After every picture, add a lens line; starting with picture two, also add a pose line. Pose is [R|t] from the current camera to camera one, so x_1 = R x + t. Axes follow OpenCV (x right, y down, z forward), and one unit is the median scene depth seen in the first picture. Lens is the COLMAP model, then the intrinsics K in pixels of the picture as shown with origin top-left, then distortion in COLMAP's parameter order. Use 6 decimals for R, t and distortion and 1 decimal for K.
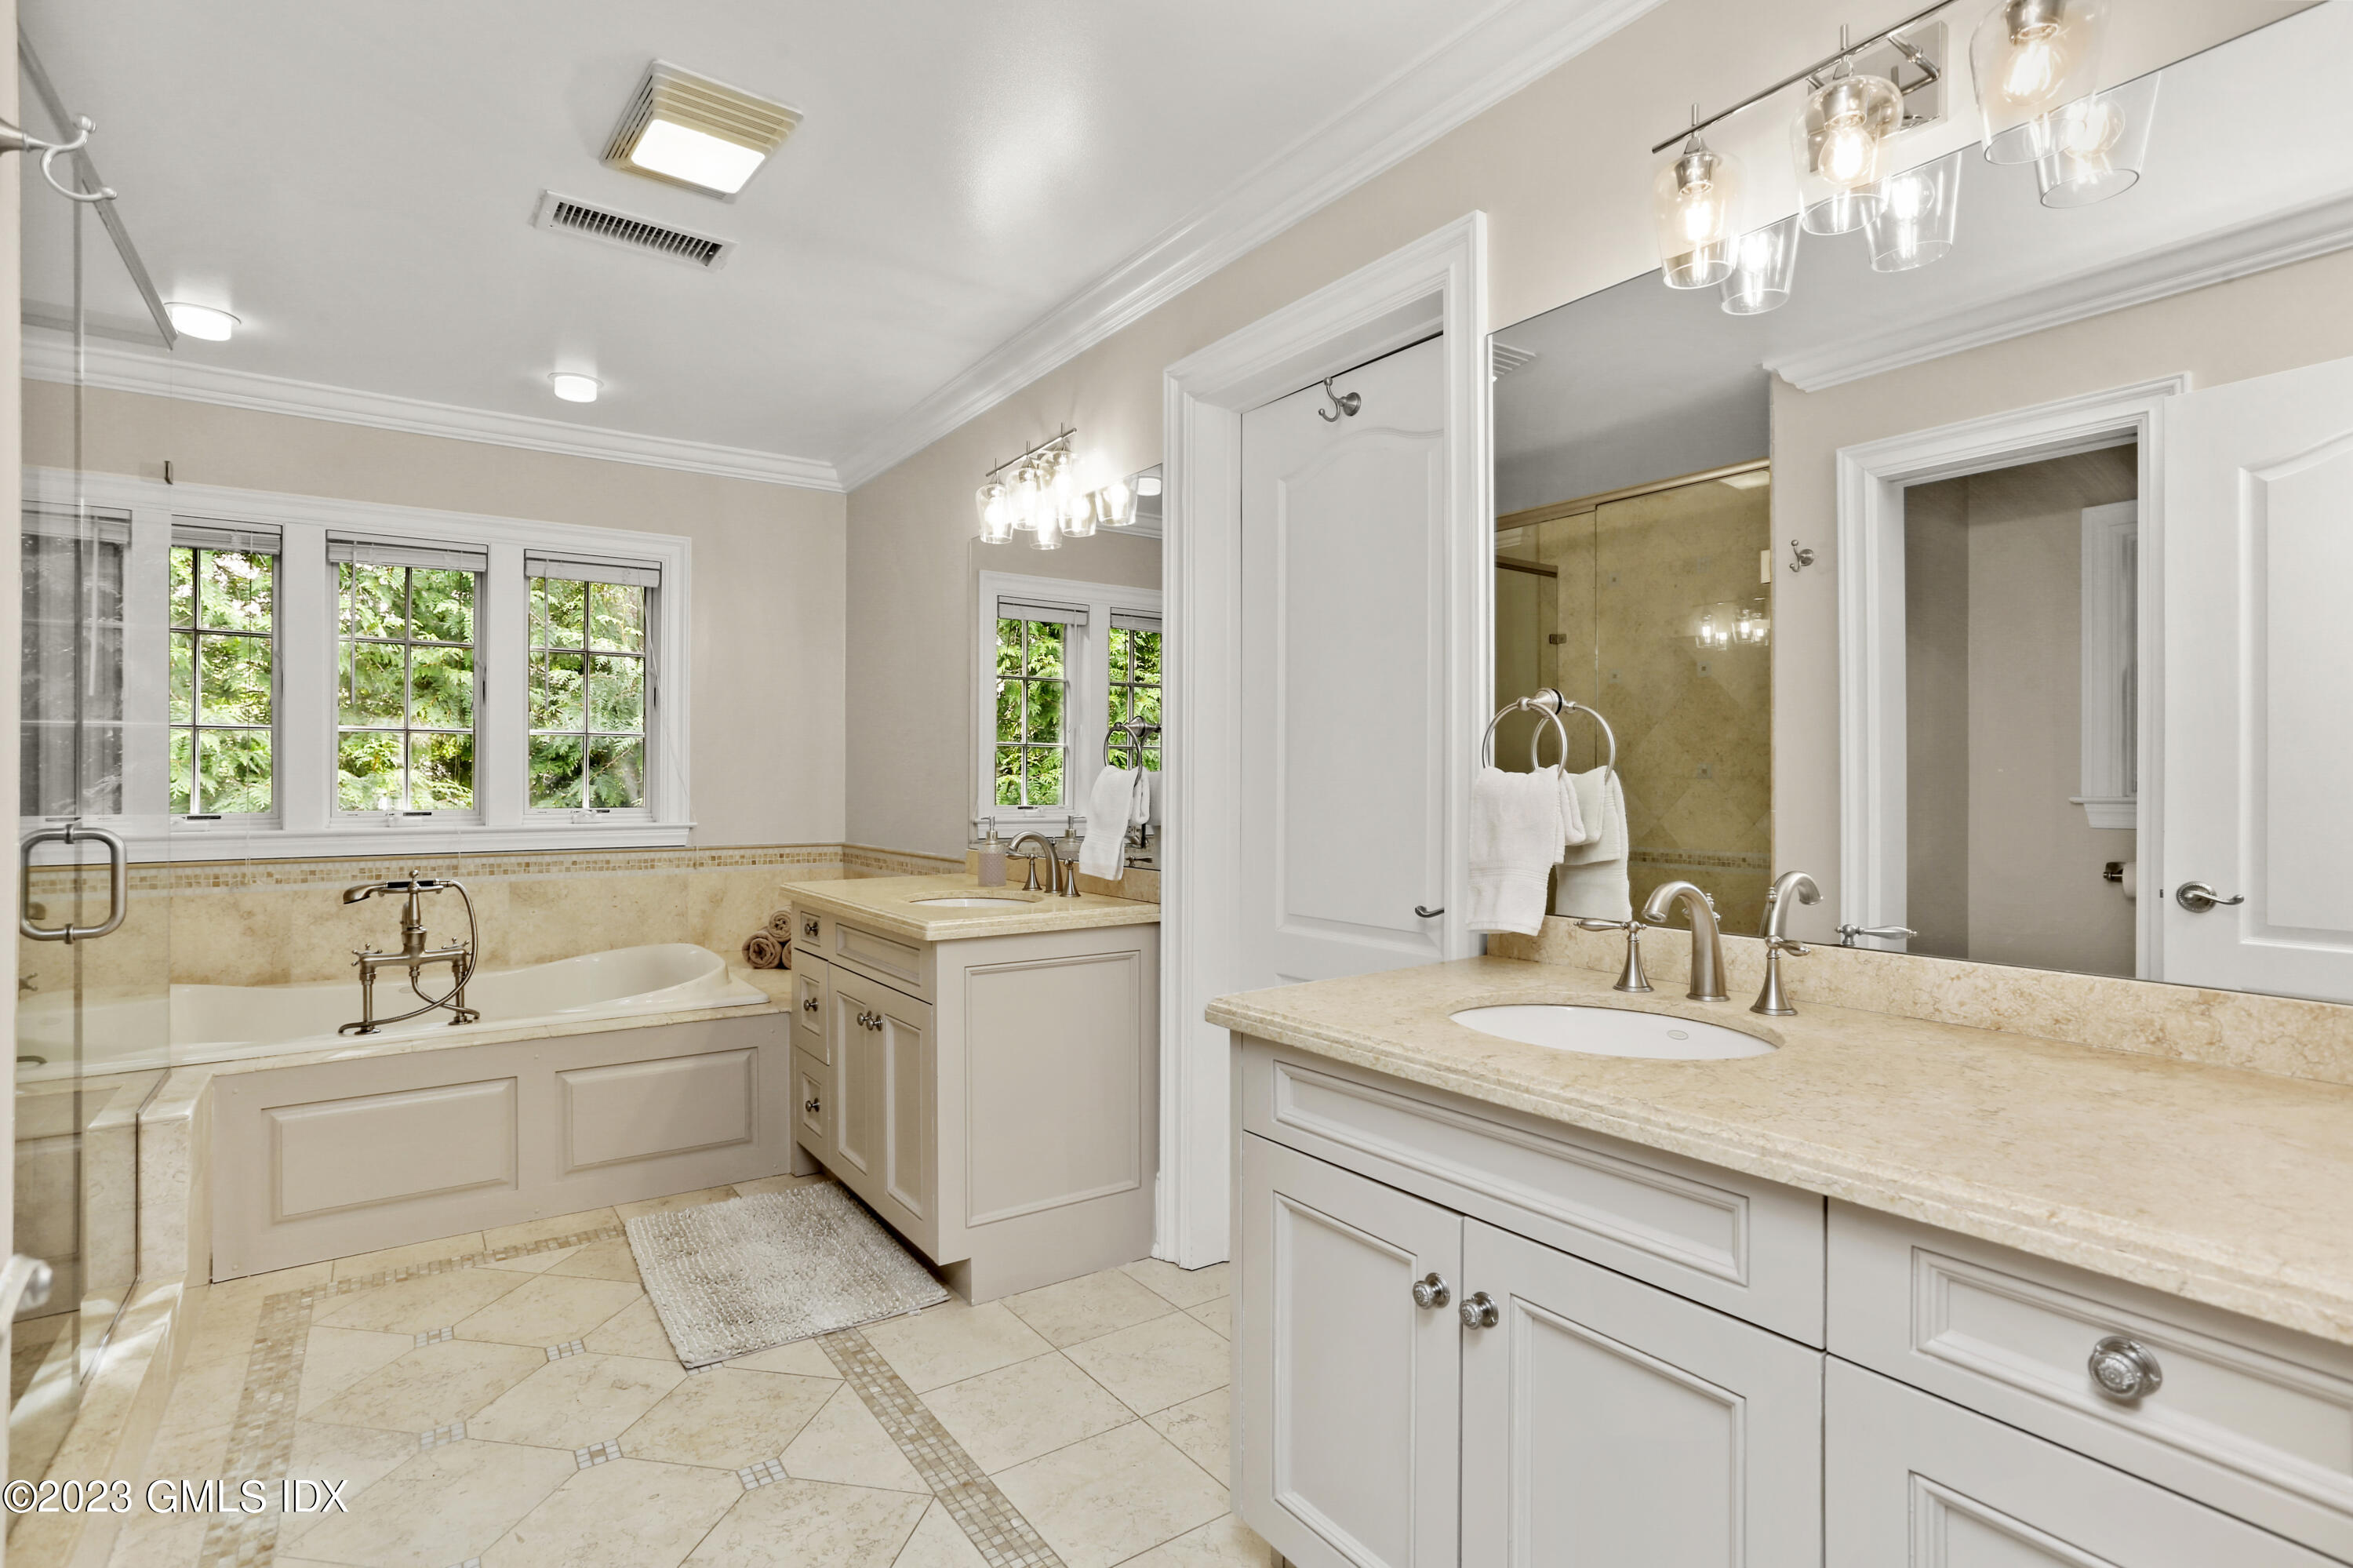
lens RADIAL K [[1155.2, 0, 1176.6], [0, 1155.2, 778.4], [0, 0, 1]] dist [-0.050898, 0.031101]
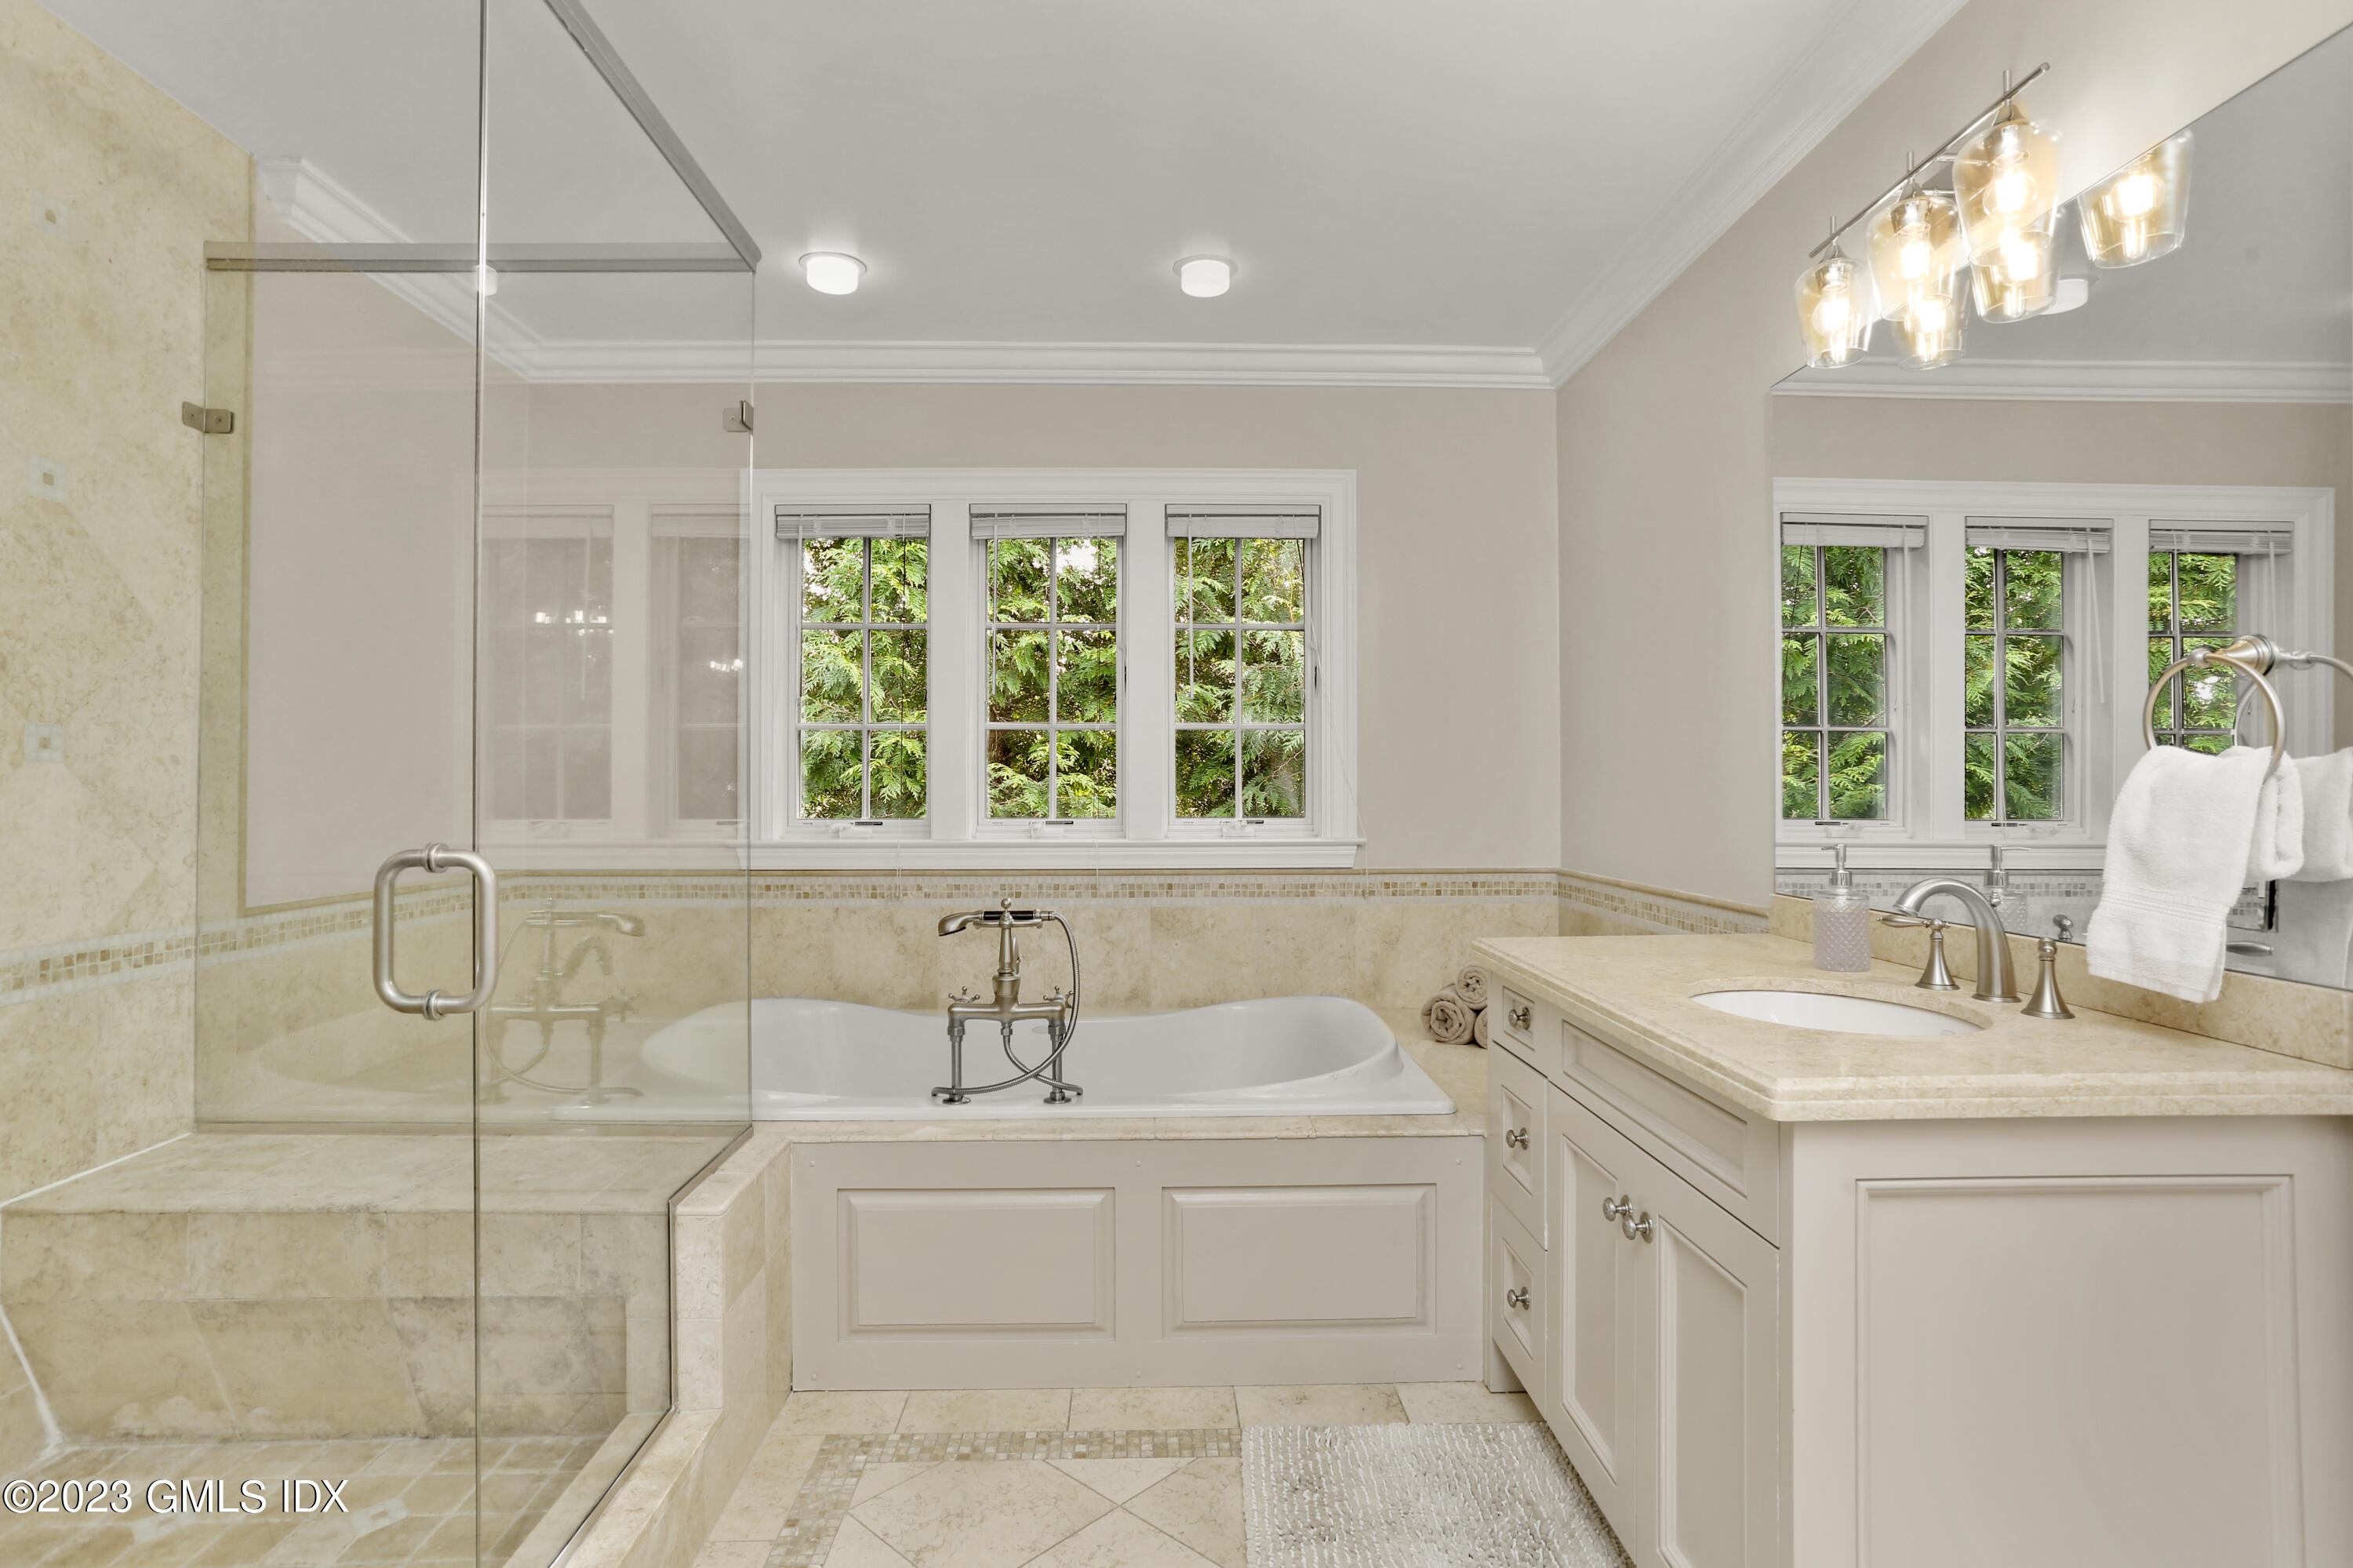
lens RADIAL K [[1155.2, 0, 1176.6], [0, 1155.2, 778.4], [0, 0, 1]] dist [-0.050898, 0.031101]
pose [[0.832982, -0.005261, -0.553275, -0.119404], [0.002410, 0.999980, -0.005879, 0.003084], [0.553295, 0.003564, 0.832978, 0.352805]]
